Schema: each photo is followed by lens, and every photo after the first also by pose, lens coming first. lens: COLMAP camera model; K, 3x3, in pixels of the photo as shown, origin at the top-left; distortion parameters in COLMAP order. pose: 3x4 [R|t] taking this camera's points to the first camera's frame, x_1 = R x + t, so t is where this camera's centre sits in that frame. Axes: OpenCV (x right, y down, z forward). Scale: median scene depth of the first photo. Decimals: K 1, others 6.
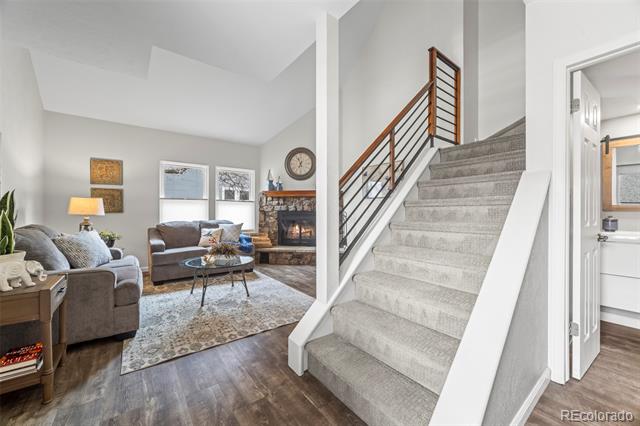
lens RADIAL K [[248.1, 0, 319.5], [0, 248.1, 215.9], [0, 0, 1]] dist [-0.031097, 0.011883]
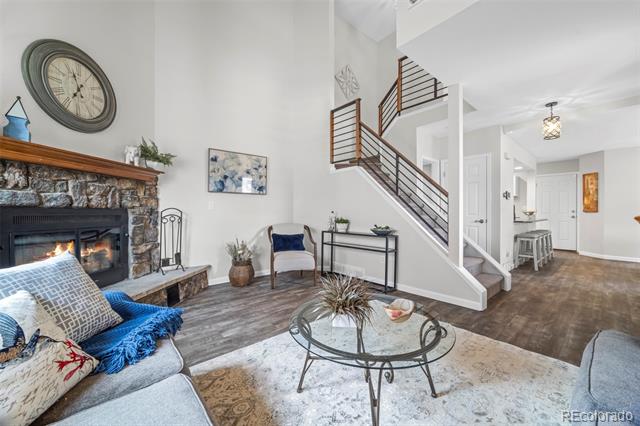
lens RADIAL K [[246.3, 0, 319.1], [0, 246.3, 212.4], [0, 0, 1]] dist [-0.023310, 0.009042]
pose [[-0.042307, -0.004950, 0.999092, -0.593032], [0.017068, 0.999838, 0.005677, -0.008799], [-0.998959, 0.017293, -0.042216, 0.771248]]
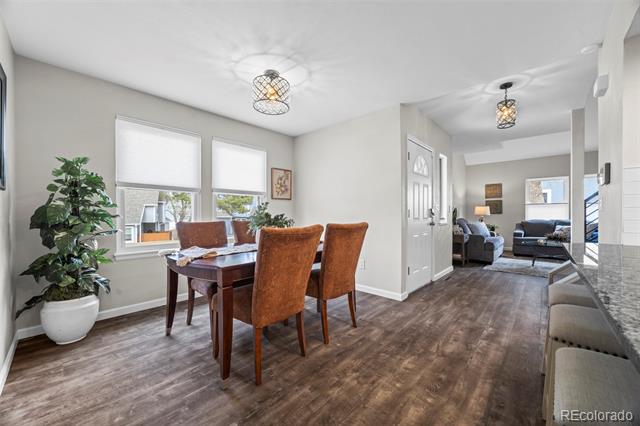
lens RADIAL K [[246.3, 0, 319.1], [0, 246.3, 212.4], [0, 0, 1]] dist [-0.023310, 0.009042]
pose [[0.162957, -0.007557, -0.986604, 0.622959], [-0.013494, 0.999860, -0.009887, 0.010559], [0.986541, 0.014924, 0.162832, -0.502676]]
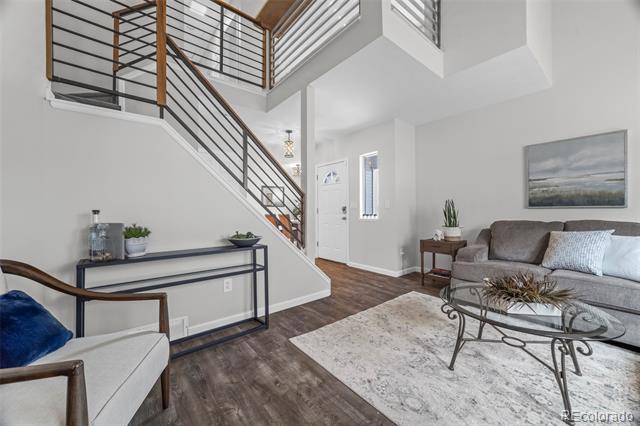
lens RADIAL K [[246.3, 0, 319.1], [0, 246.3, 212.4], [0, 0, 1]] dist [-0.023310, 0.009042]
pose [[-0.999621, 0.001419, -0.027492, 0.001556], [0.000919, 0.999835, 0.018166, -0.009140], [0.027513, 0.018134, -0.999457, 1.039236]]
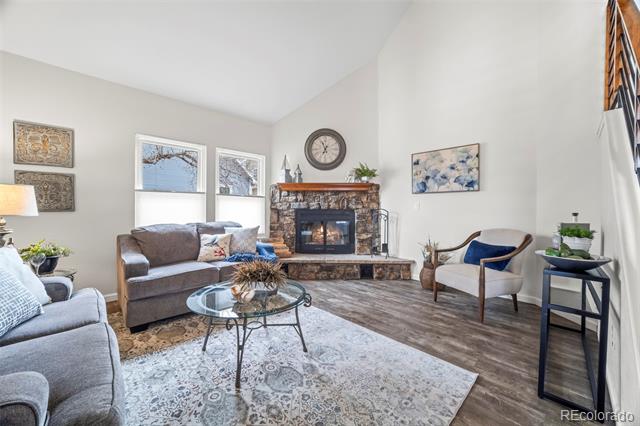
lens RADIAL K [[246.3, 0, 319.1], [0, 246.3, 212.4], [0, 0, 1]] dist [-0.023310, 0.009042]
pose [[0.993847, 0.000130, 0.110763, -0.222967], [0.000735, 0.999970, -0.007770, -0.004355], [-0.110760, 0.007803, 0.993817, 0.278921]]
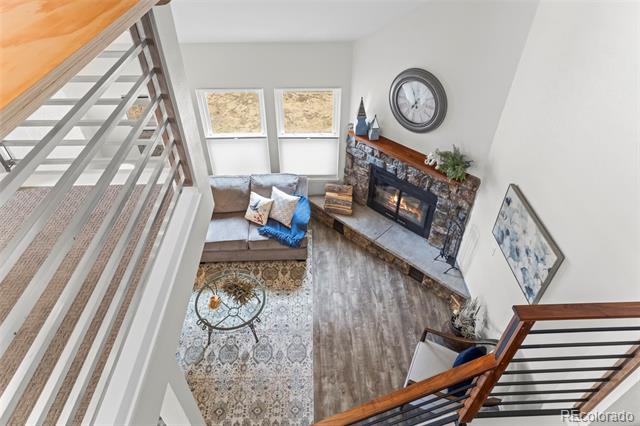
lens RADIAL K [[396.7, 0, 320.0], [0, 396.7, 213.0], [0, 0, 1]] dist [-0.000837, -0.000009]
pose [[0.814162, 0.382559, -0.436793, 0.246818], [-0.011710, 0.762930, 0.646375, -0.679754], [0.580519, -0.521139, 0.625629, 0.323760]]
